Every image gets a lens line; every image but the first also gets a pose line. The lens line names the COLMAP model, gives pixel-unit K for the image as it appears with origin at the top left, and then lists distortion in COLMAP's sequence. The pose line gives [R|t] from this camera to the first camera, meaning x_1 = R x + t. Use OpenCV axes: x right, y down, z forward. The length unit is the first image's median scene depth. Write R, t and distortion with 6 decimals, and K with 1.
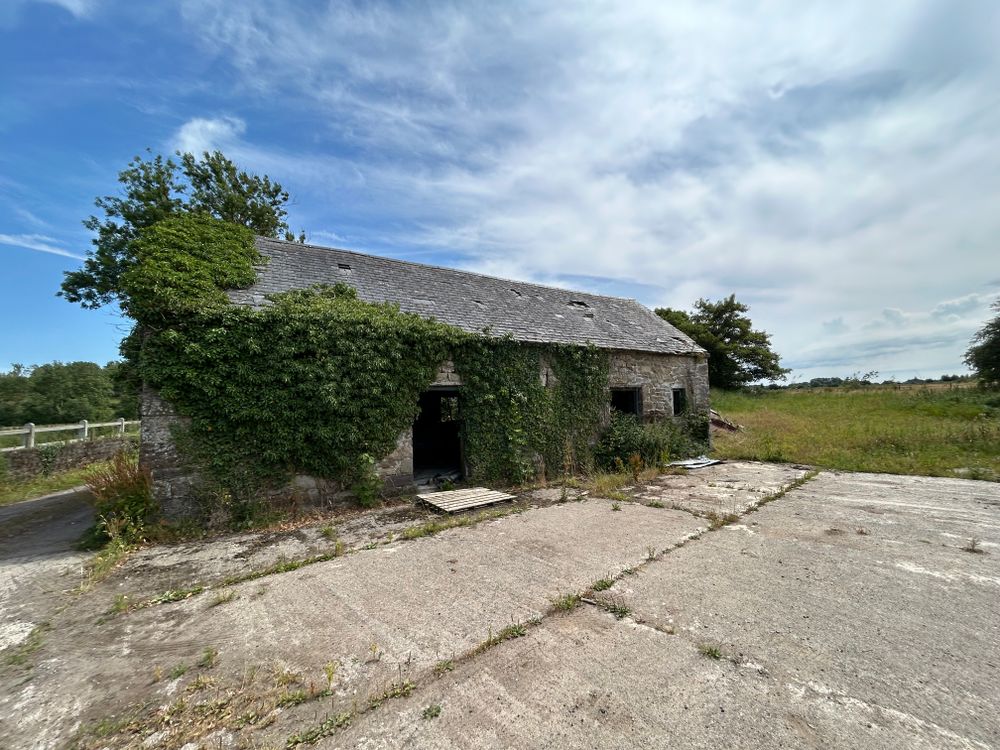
lens RADIAL K [[401.2, 0, 500.0], [0, 401.2, 375.0], [0, 0, 1]] dist [-0.001913, -0.000033]
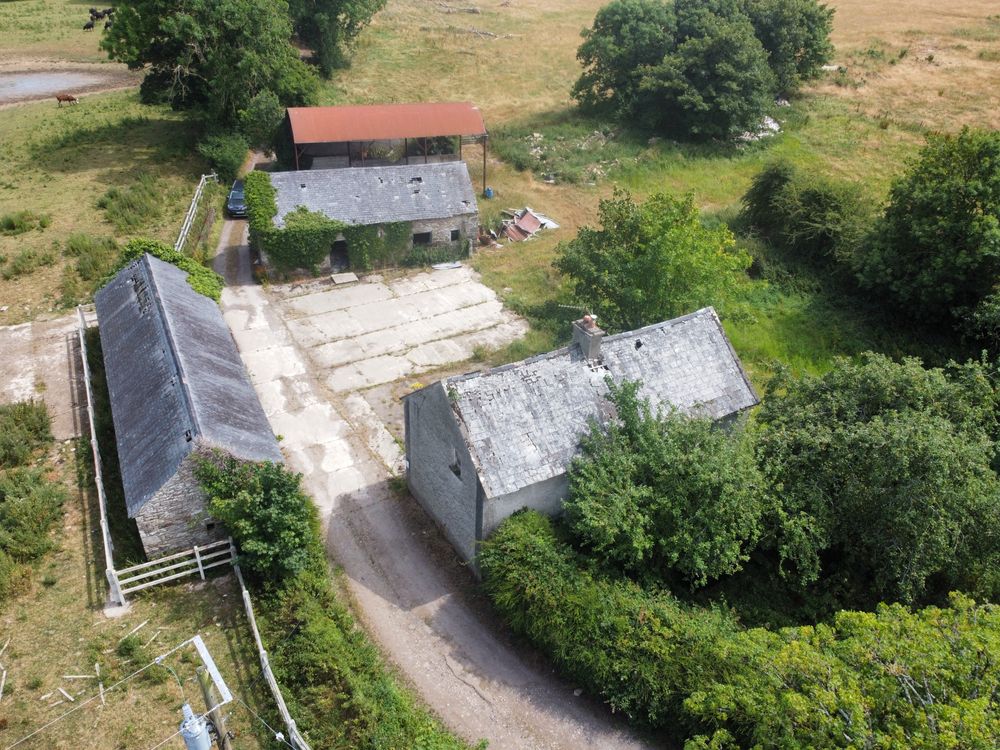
lens RADIAL K [[746.6, 0, 500.0], [0, 746.6, 375.0], [0, 0, 1]] dist [-0.001550, -0.009205]
pose [[0.978660, 0.158068, -0.131298, 2.231715], [-0.044258, 0.786107, 0.616504, -3.098936], [0.200664, -0.597536, 0.776327, -4.281635]]
